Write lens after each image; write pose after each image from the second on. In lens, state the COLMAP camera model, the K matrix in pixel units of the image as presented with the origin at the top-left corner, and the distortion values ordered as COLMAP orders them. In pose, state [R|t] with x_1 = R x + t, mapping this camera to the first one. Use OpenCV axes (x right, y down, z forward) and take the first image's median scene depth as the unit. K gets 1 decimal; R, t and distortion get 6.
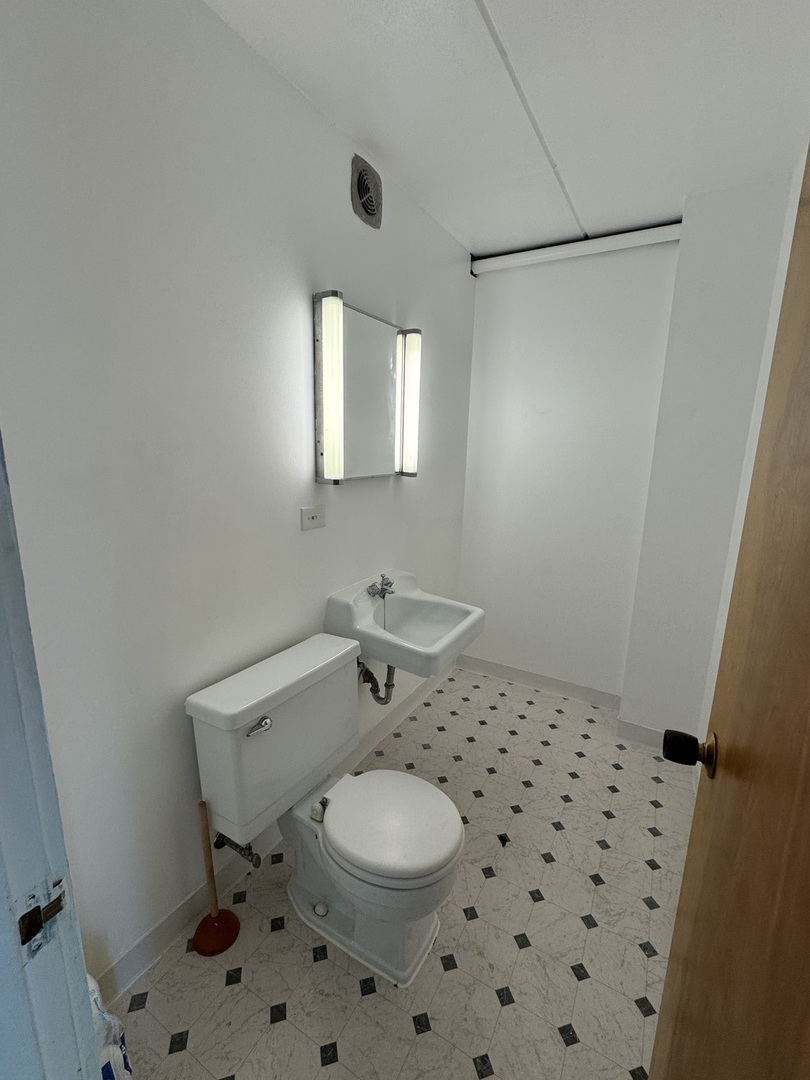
lens RADIAL K [[468.3, 0, 405.0], [0, 468.3, 540.0], [0, 0, 1]] dist [-0.001174, -0.000218]
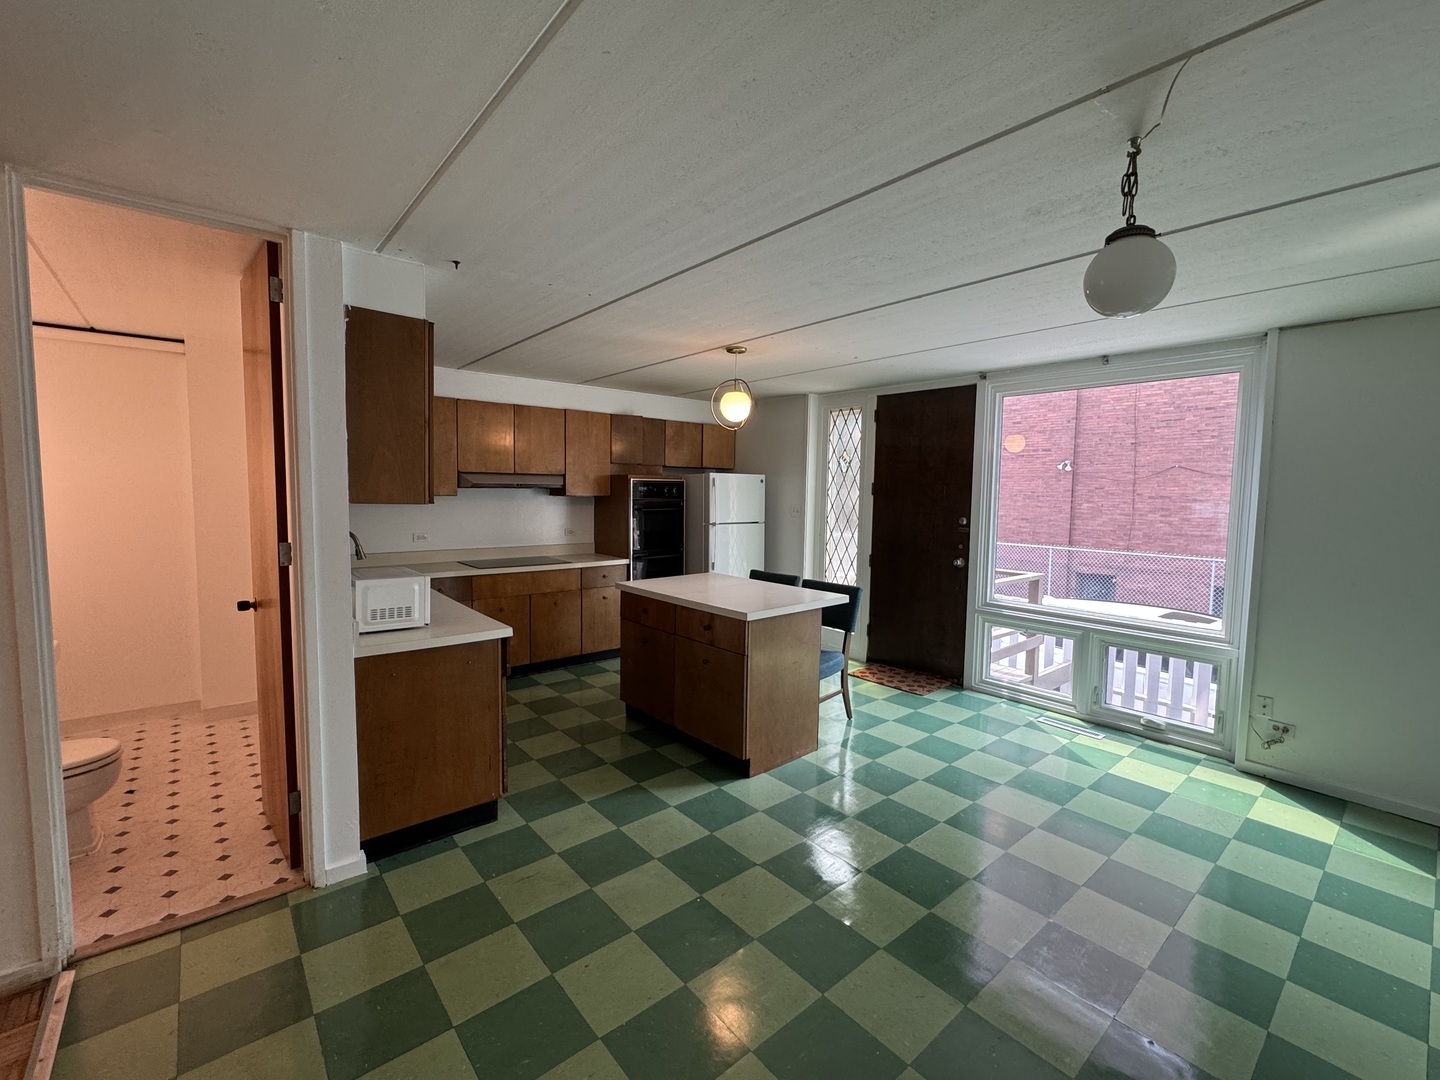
lens RADIAL K [[617.1, 0, 719.5], [0, 617.1, 536.6], [0, 0, 1]] dist [0.000713, -0.000061]
pose [[0.337747, -0.092474, 0.936683, -1.098452], [0.181058, 0.982960, 0.031757, 0.236245], [-0.923659, 0.158868, 0.348734, -1.751904]]
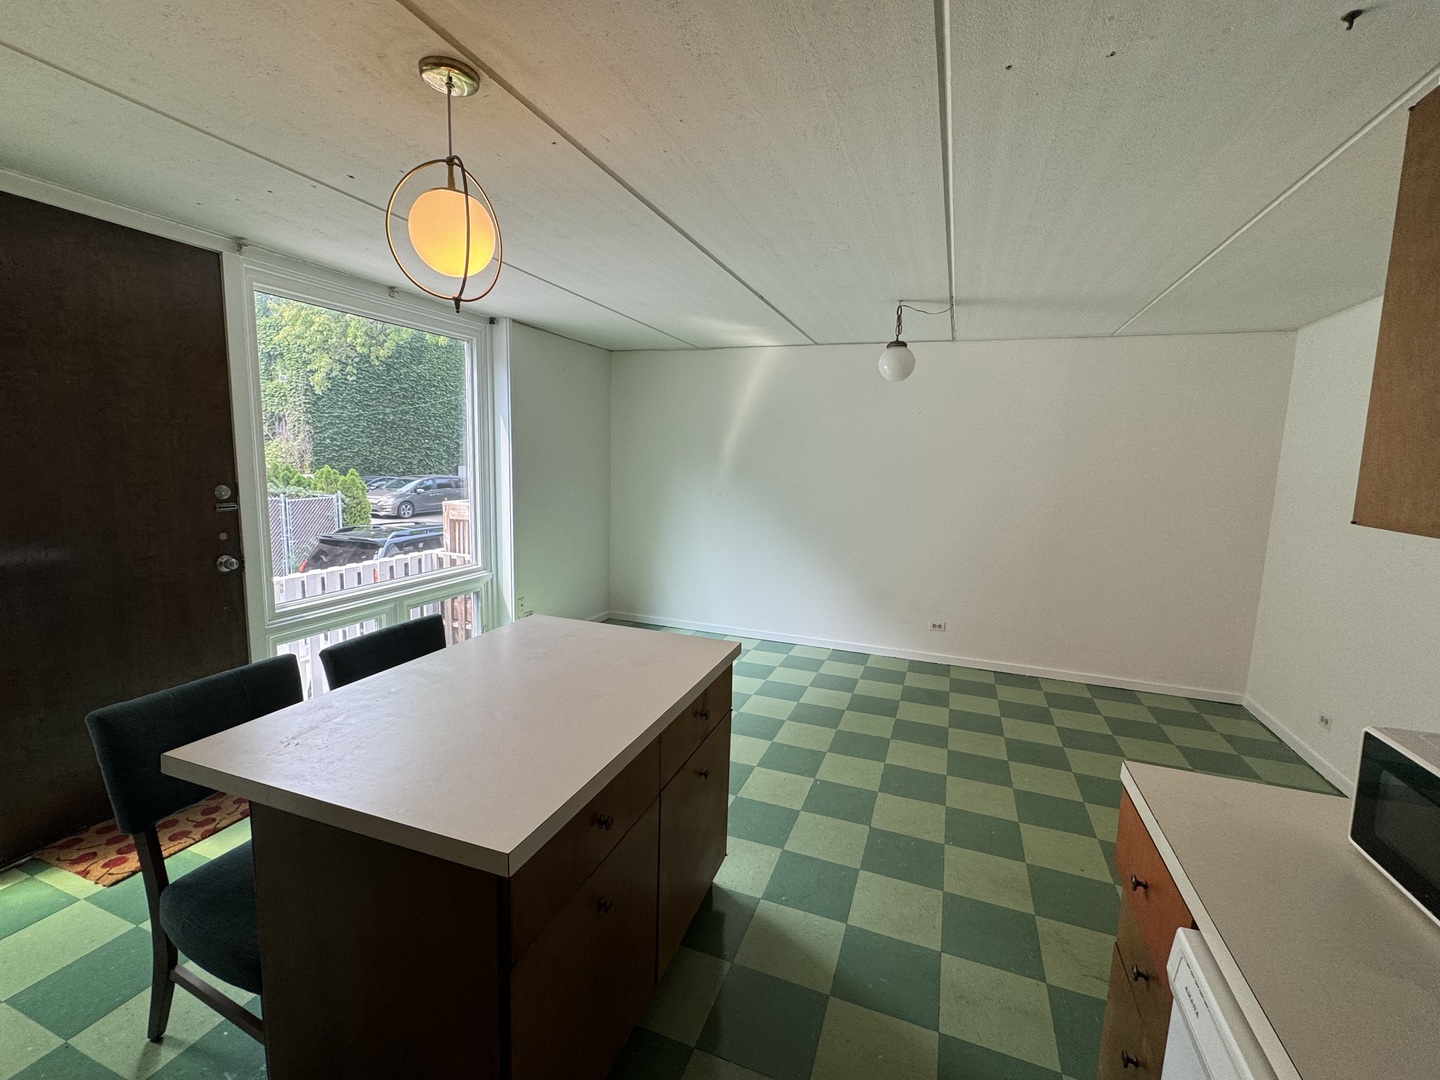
lens RADIAL K [[624.4, 0, 720.0], [0, 624.4, 540.0], [0, 0, 1]] dist [-0.001174, -0.000218]
pose [[-0.985566, -0.029817, -0.166644, 1.547599], [-0.083128, 0.942759, 0.322948, -0.161897], [0.147476, 0.332139, -0.931630, 0.515538]]
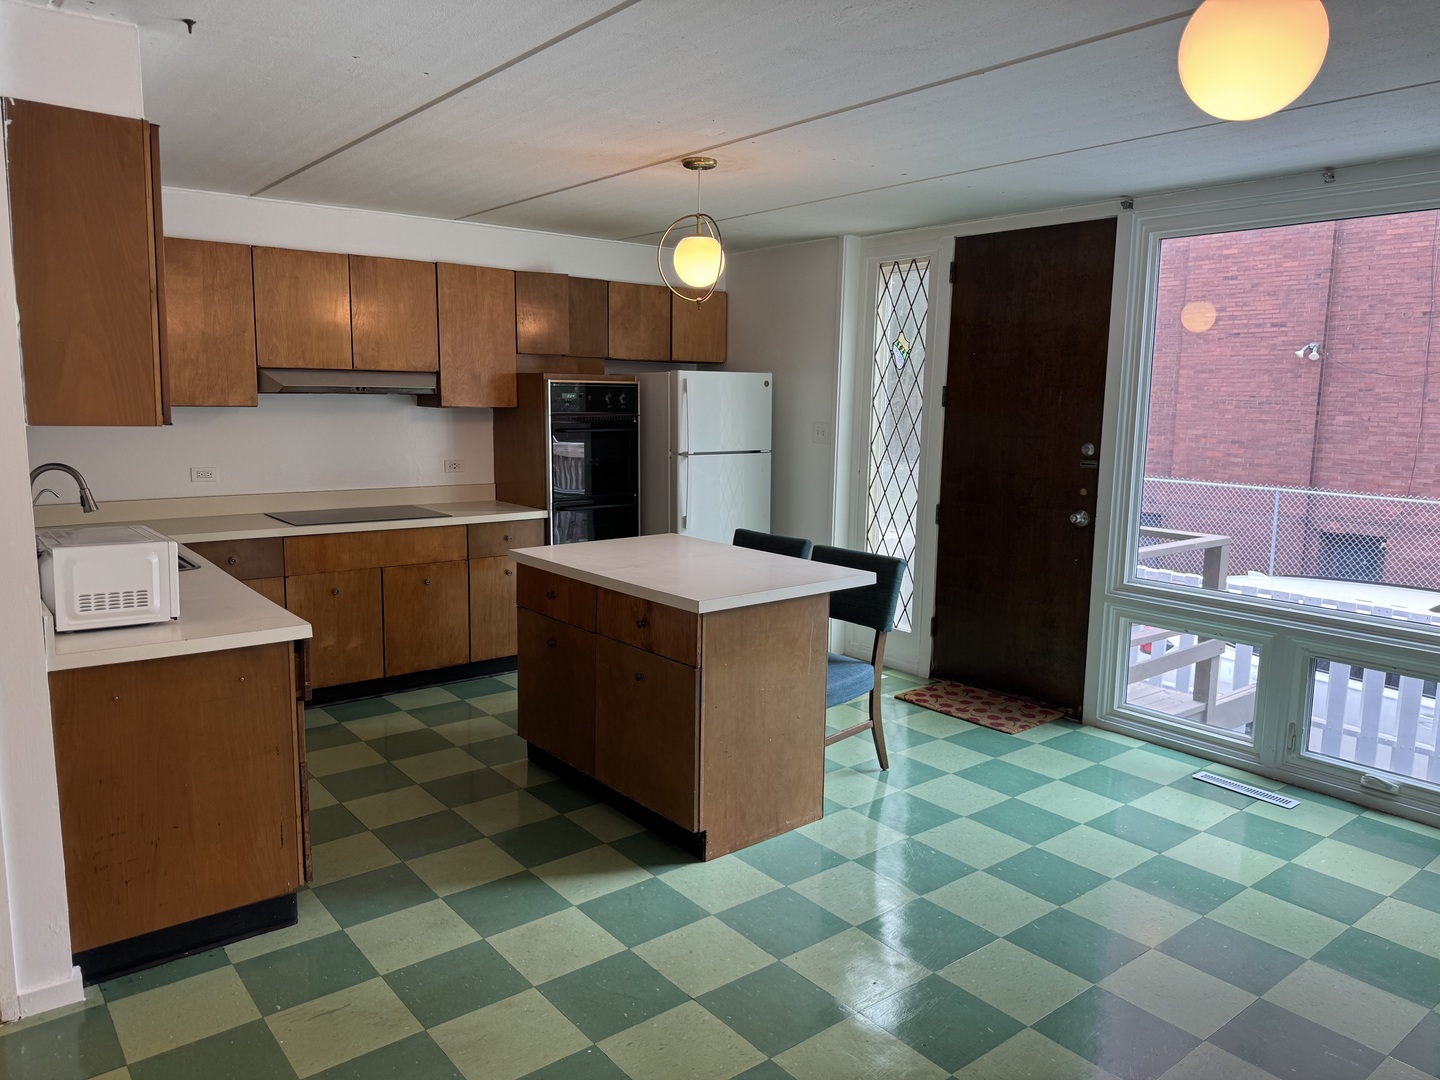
lens RADIAL K [[1001.3, 0, 713.4], [0, 1001.3, 538.6], [0, 0, 1]] dist [0.093663, -0.125264]
pose [[0.365179, -0.155262, 0.917899, -1.034587], [0.179853, 0.979185, 0.094076, 0.253561], [-0.913399, 0.130732, 0.385502, -1.958979]]
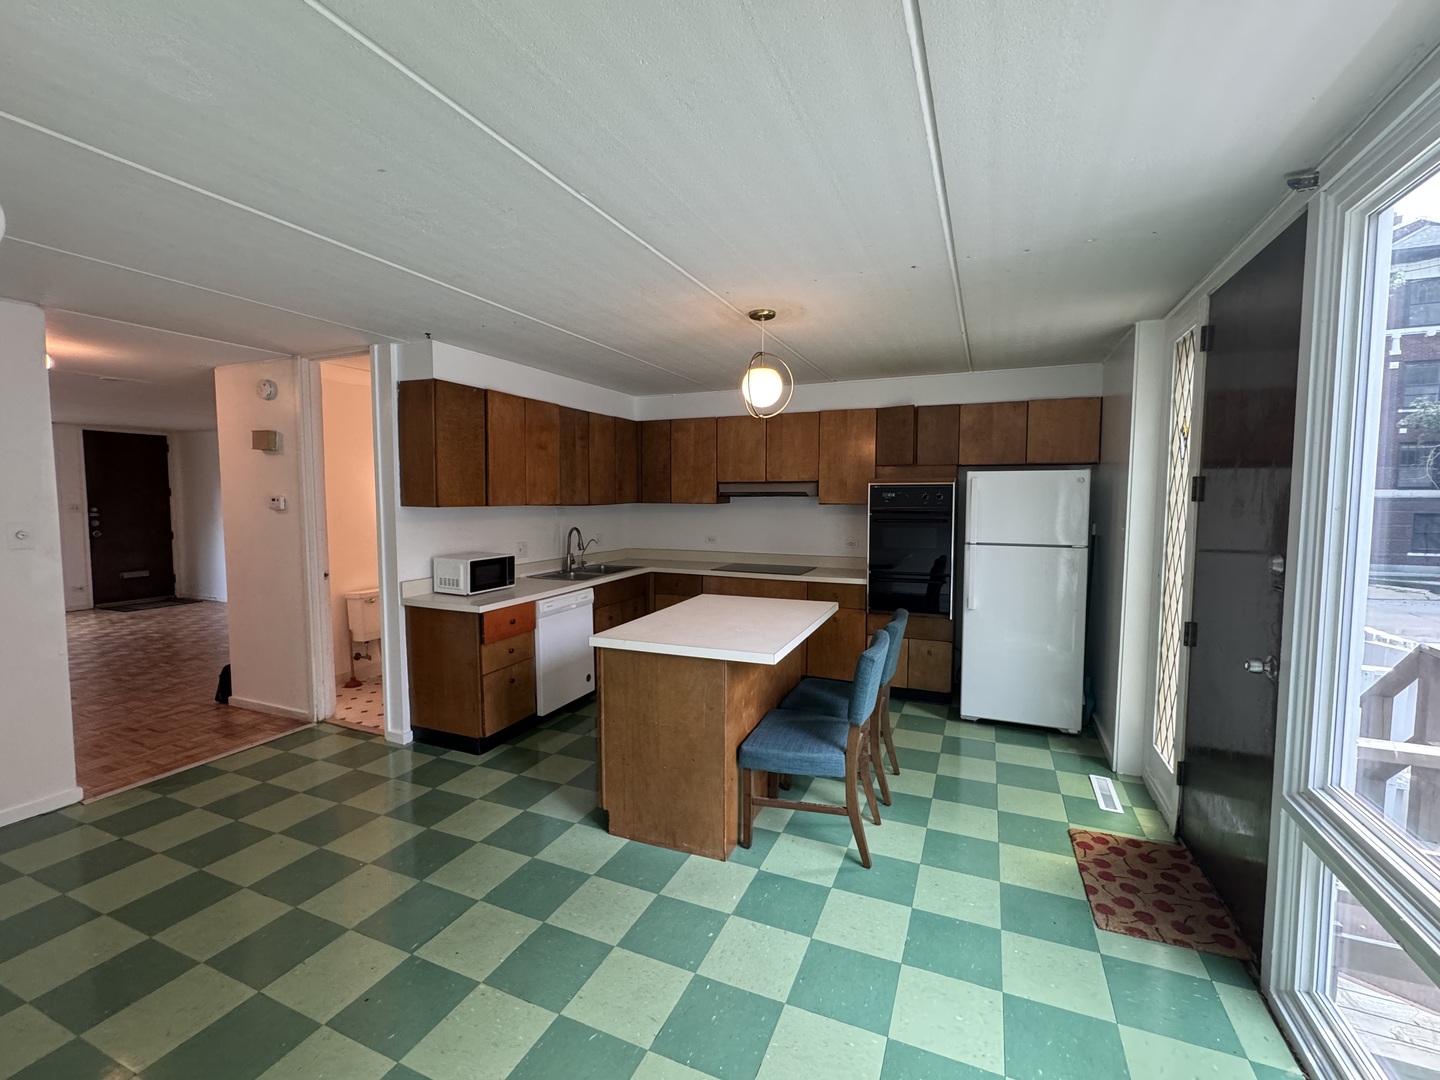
lens RADIAL K [[624.4, 0, 720.0], [0, 624.4, 540.0], [0, 0, 1]] dist [-0.001174, -0.000218]
pose [[0.992465, -0.032126, 0.118242, 1.408170], [0.047049, 0.990956, -0.125666, 0.597347], [-0.113136, 0.130282, 0.985001, -3.147912]]
